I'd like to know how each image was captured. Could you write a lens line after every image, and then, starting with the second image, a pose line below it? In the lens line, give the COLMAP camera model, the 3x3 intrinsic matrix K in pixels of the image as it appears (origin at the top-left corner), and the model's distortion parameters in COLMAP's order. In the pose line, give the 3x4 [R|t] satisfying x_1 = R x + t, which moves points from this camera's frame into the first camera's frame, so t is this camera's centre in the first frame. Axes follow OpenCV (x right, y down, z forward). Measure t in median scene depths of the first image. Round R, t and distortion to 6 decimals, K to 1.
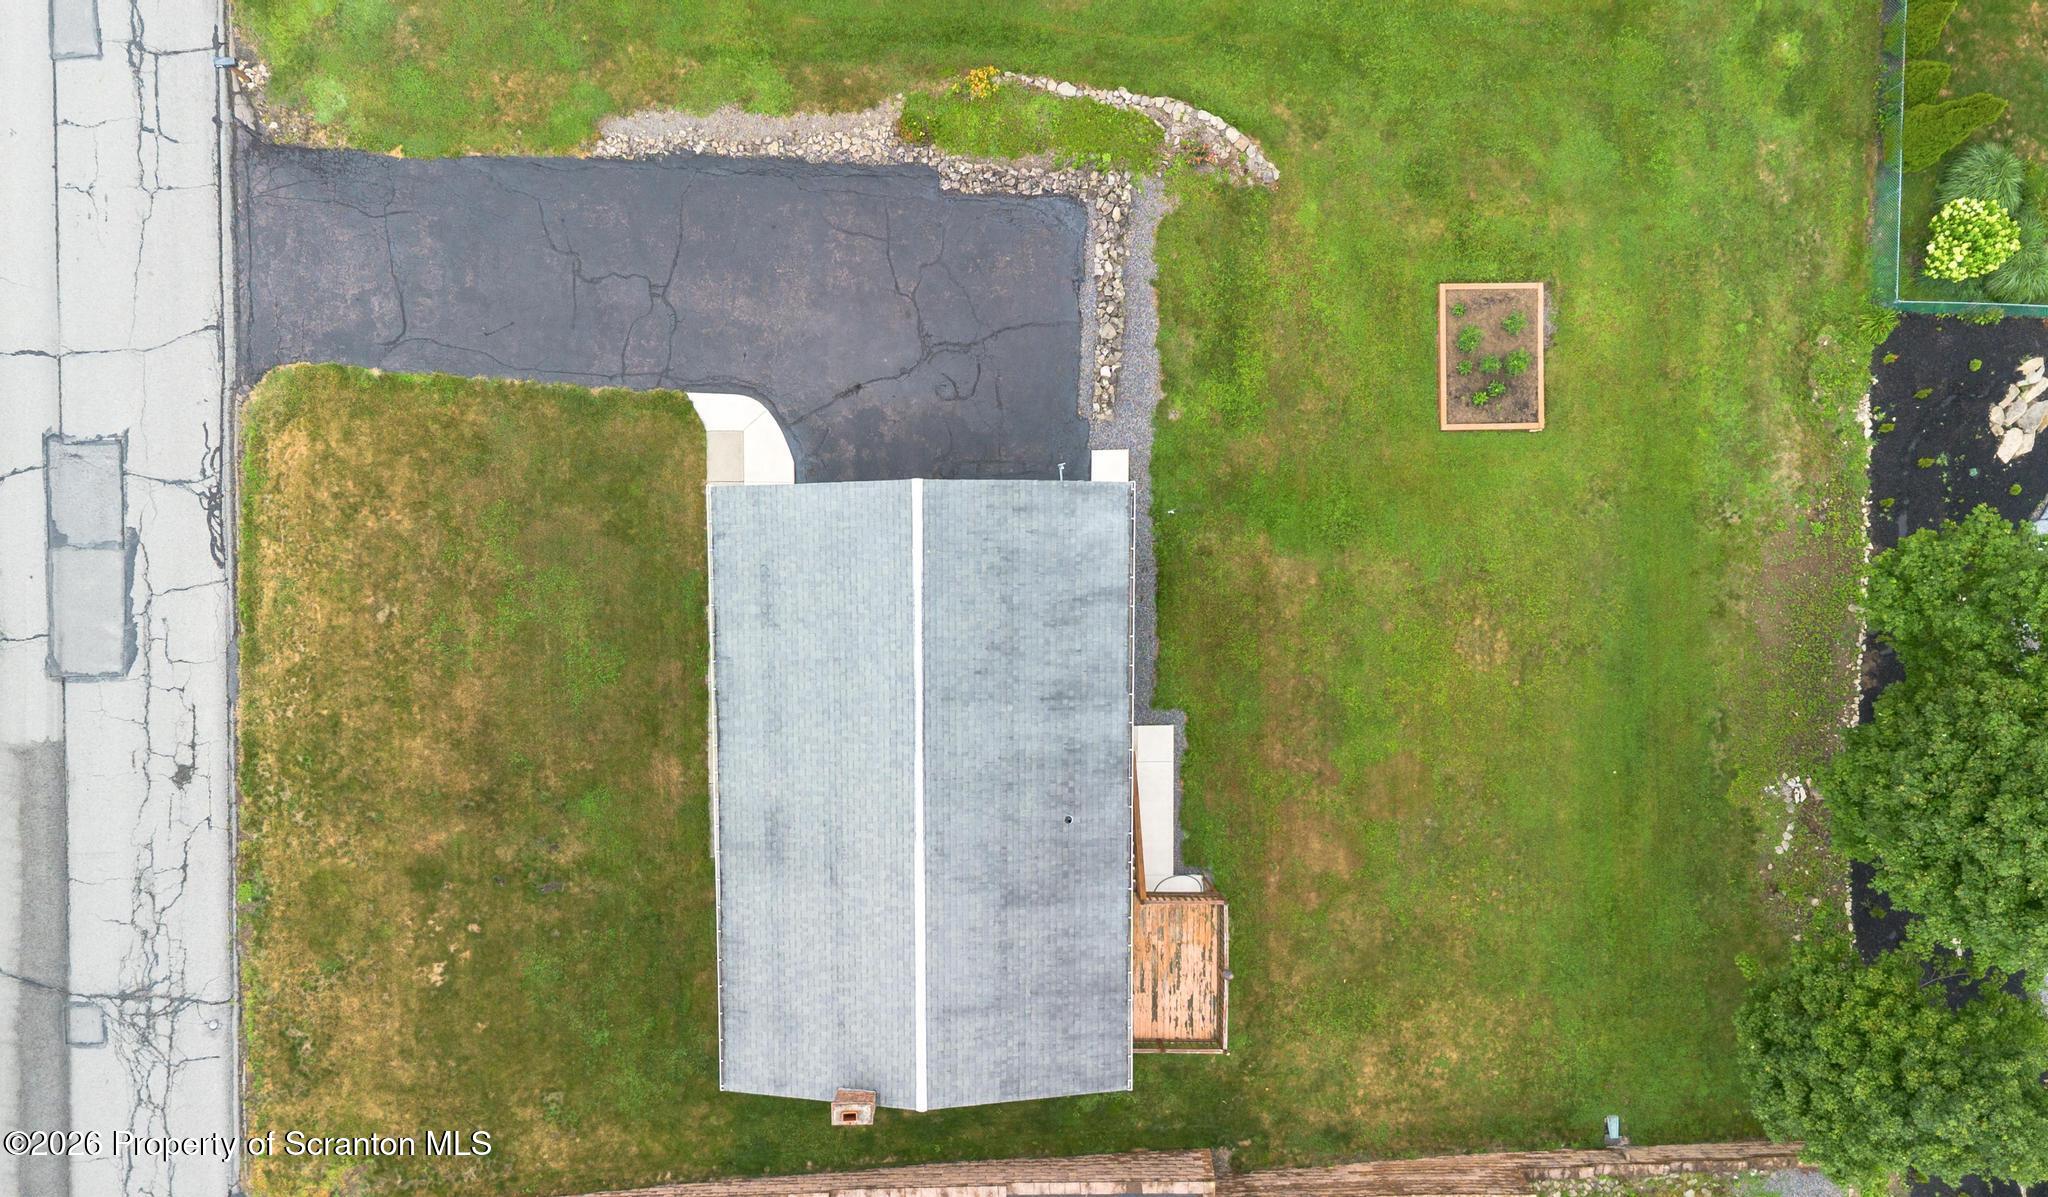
lens RADIAL K [[1627.5, 0, 1023.2], [0, 1627.5, 822.4], [0, 0, 1]] dist [0.020336, 0.003410]
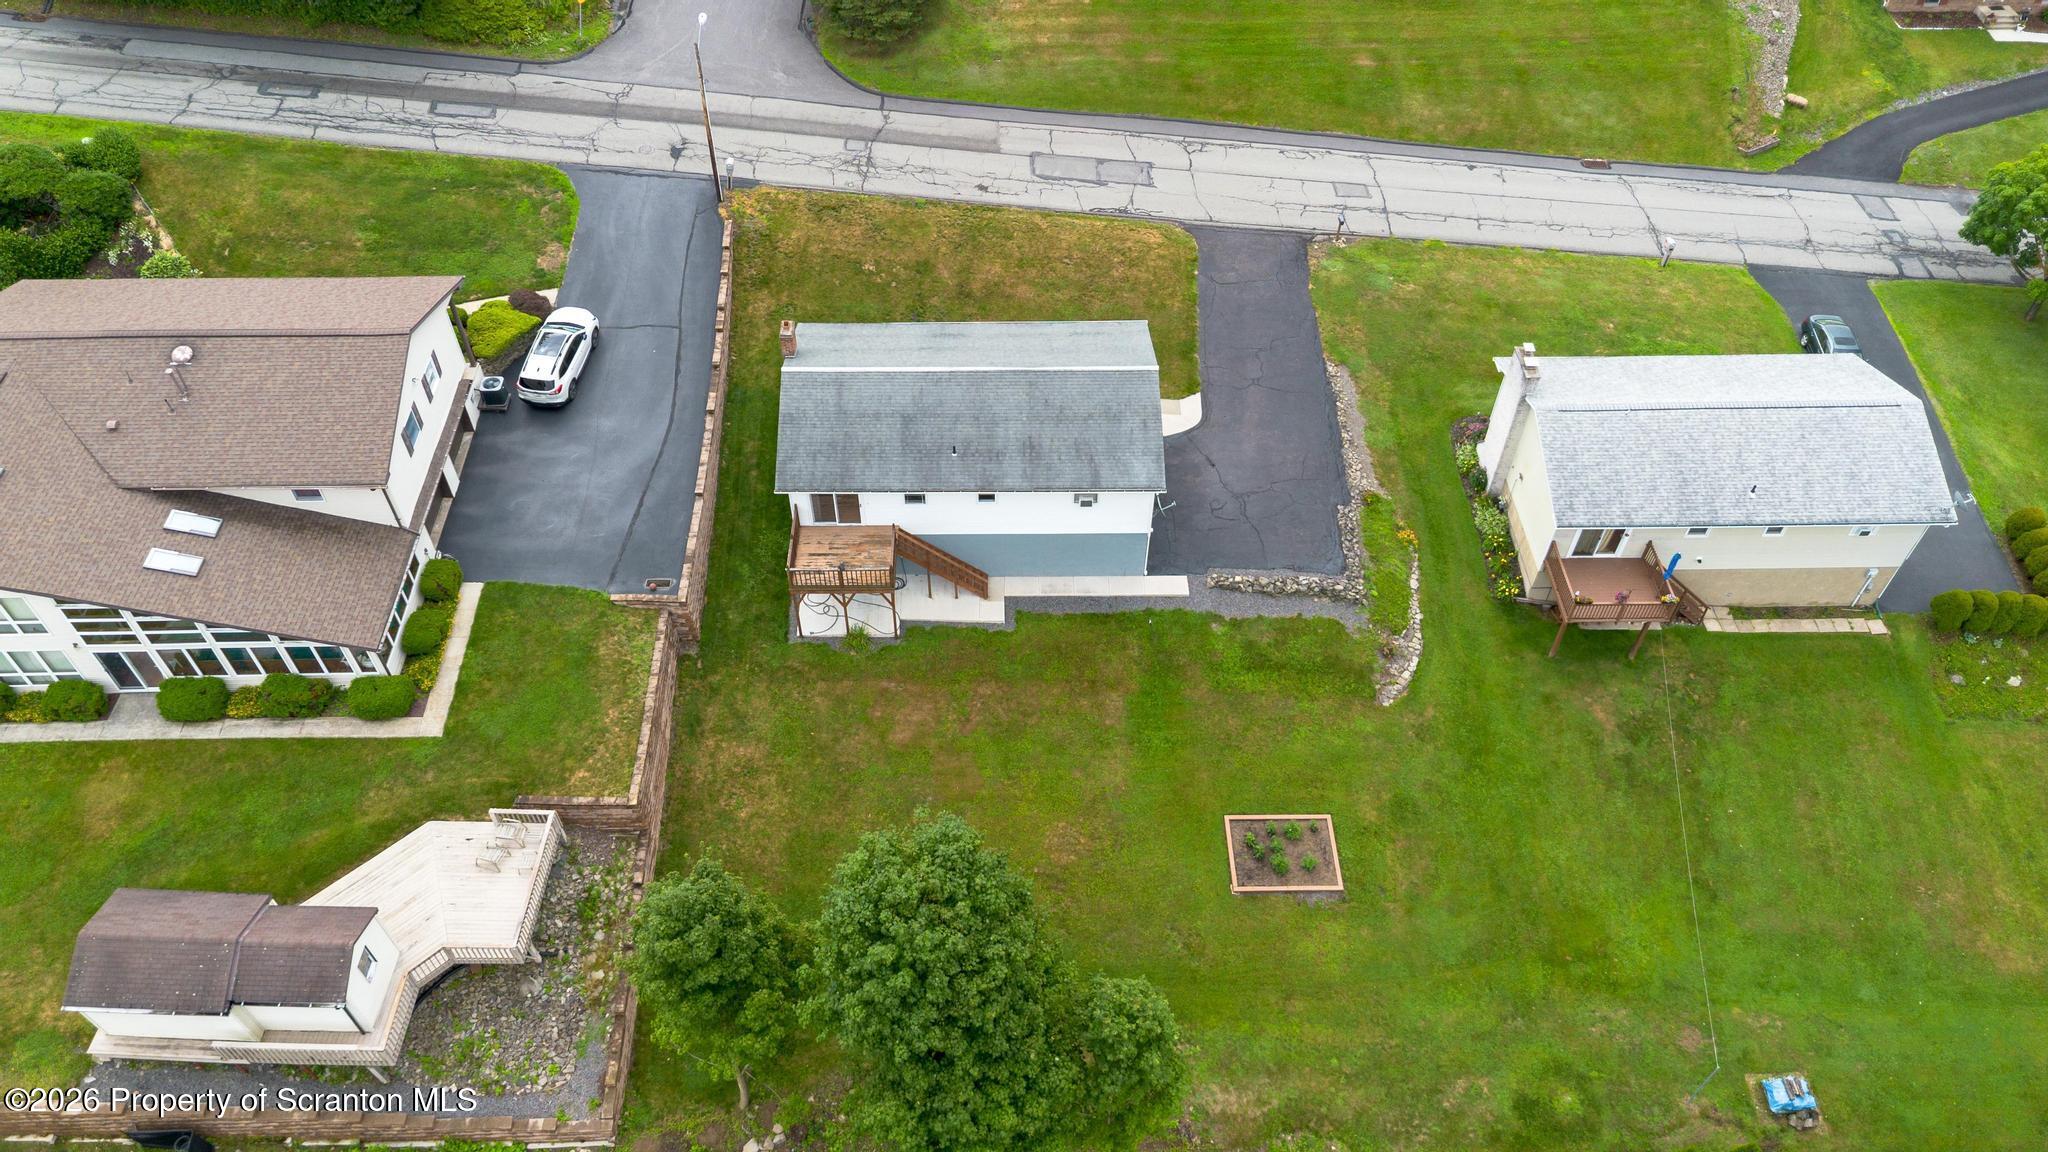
lens RADIAL K [[1469.4, 0, 1016.8], [0, 1469.4, 569.4], [0, 0, 1]] dist [0.052855, -0.050413]
pose [[0.003926, 0.751190, -0.660075, 0.971640], [-0.992953, -0.075254, -0.091547, 0.056149], [-0.118443, 0.655783, 0.745601, -0.005687]]
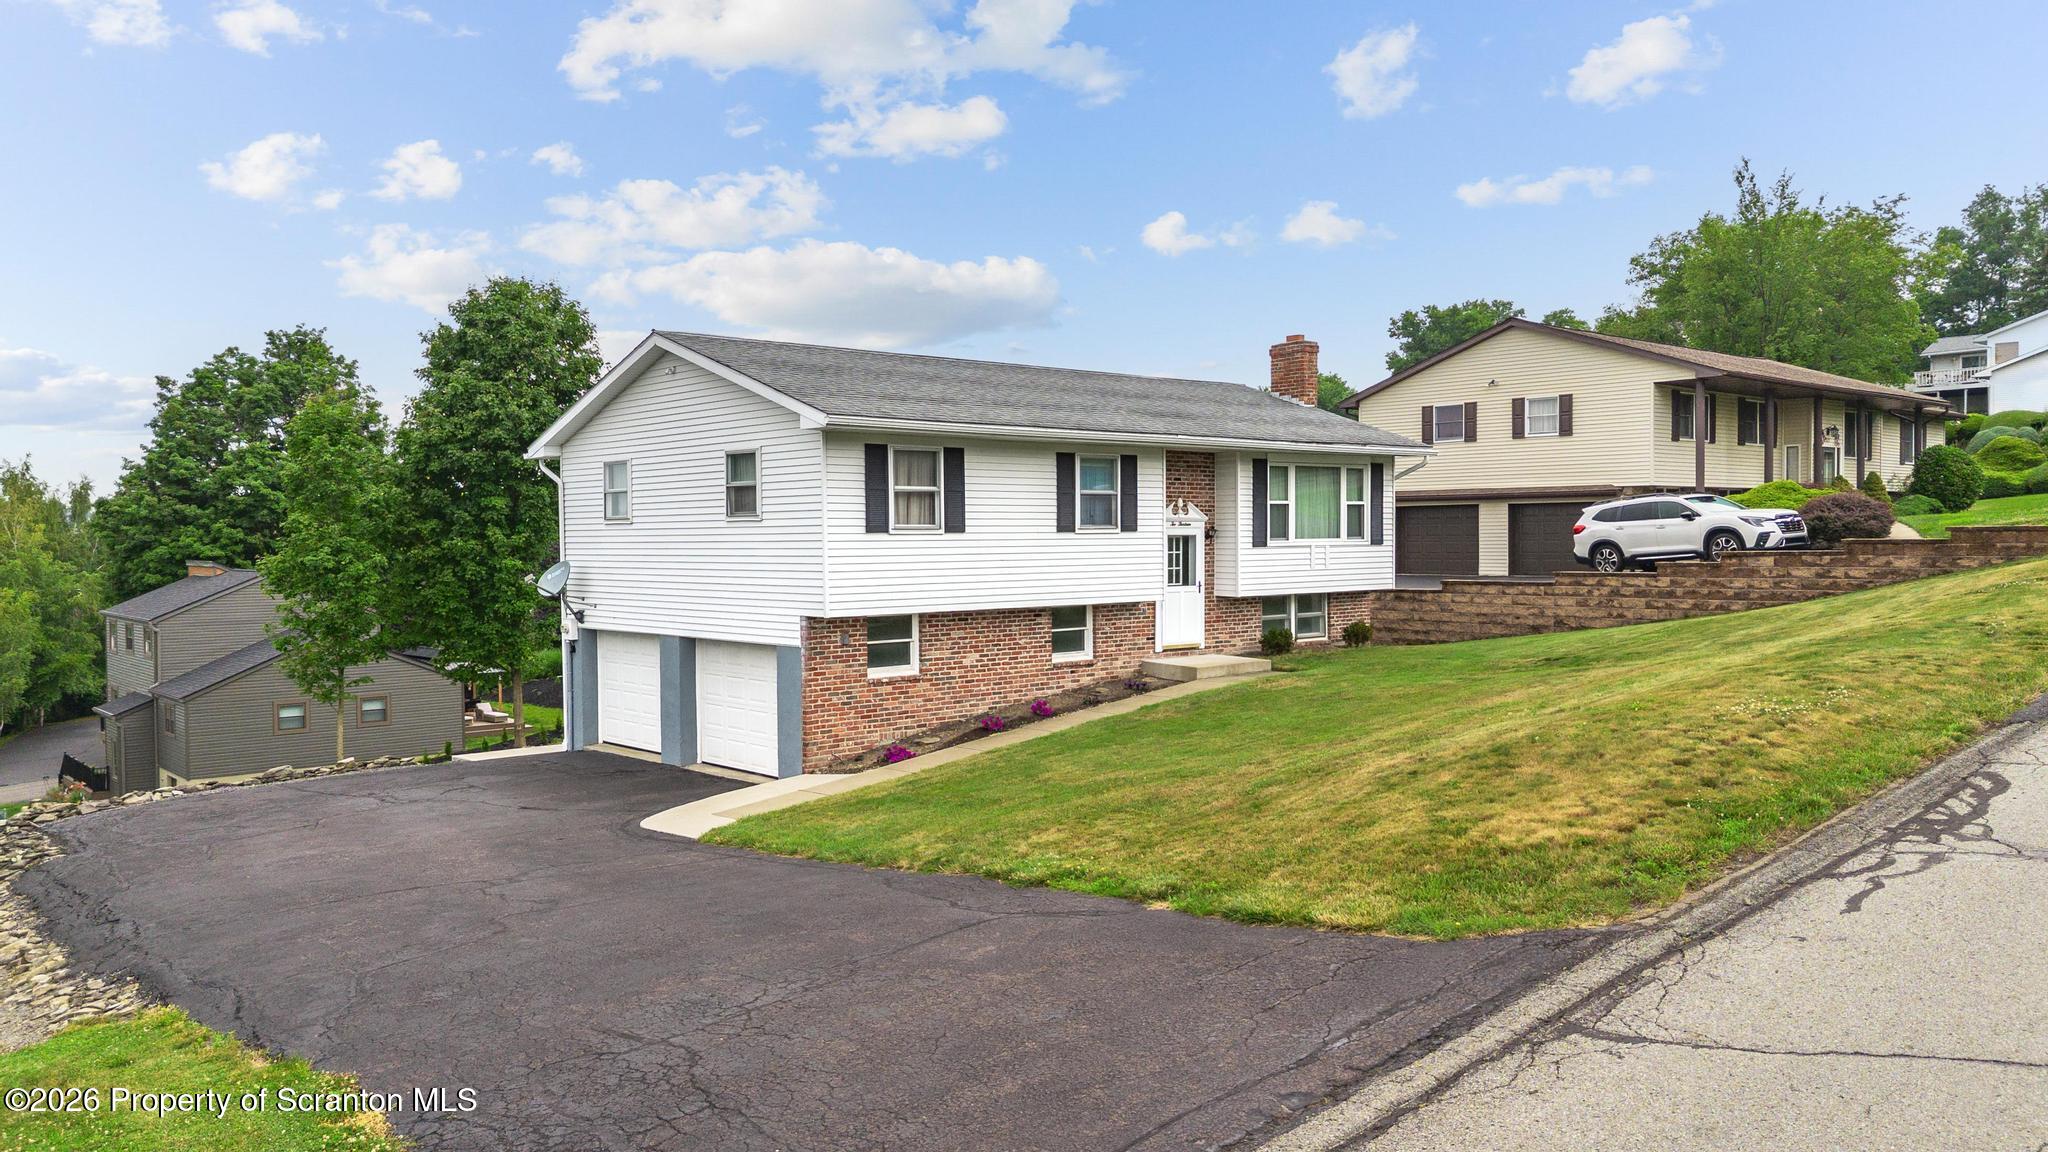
lens RADIAL K [[1469.4, 0, 1016.8], [0, 1469.4, 569.4], [0, 0, 1]] dist [0.052855, -0.050413]
pose [[-0.650289, 0.002718, 0.759682, -0.580965], [0.752099, -0.138679, 0.644294, -0.456758], [0.107103, 0.990334, 0.088138, 0.920171]]
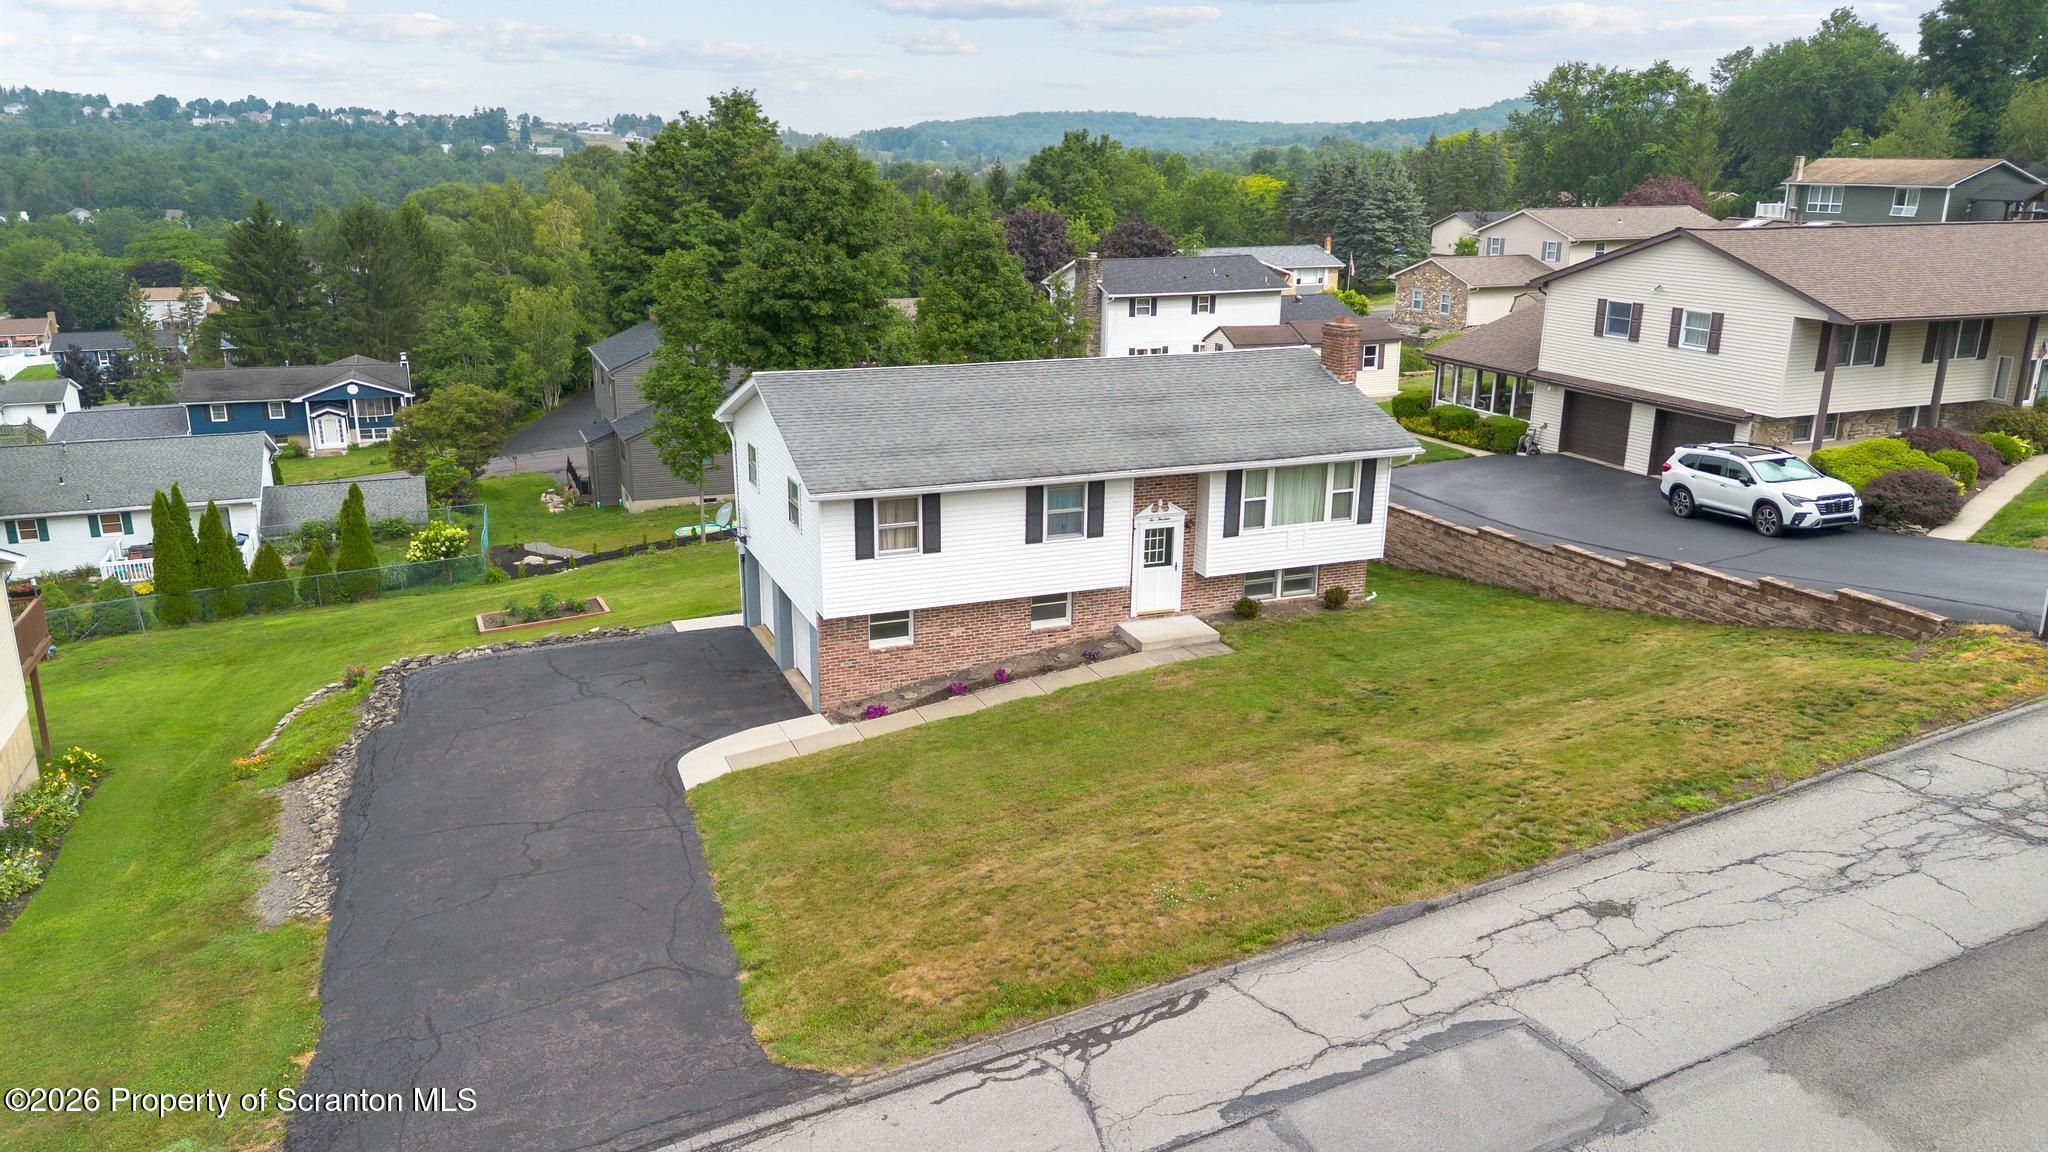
lens RADIAL K [[1419.5, 0, 1024.0], [0, 1419.5, 576.0], [0, 0, 1]] dist [0.045926, -0.006353]
pose [[-0.366840, -0.253456, 0.895091, -0.816535], [0.924347, -0.207835, 0.319979, -0.314733], [0.104931, 0.944756, 0.310524, 0.746395]]
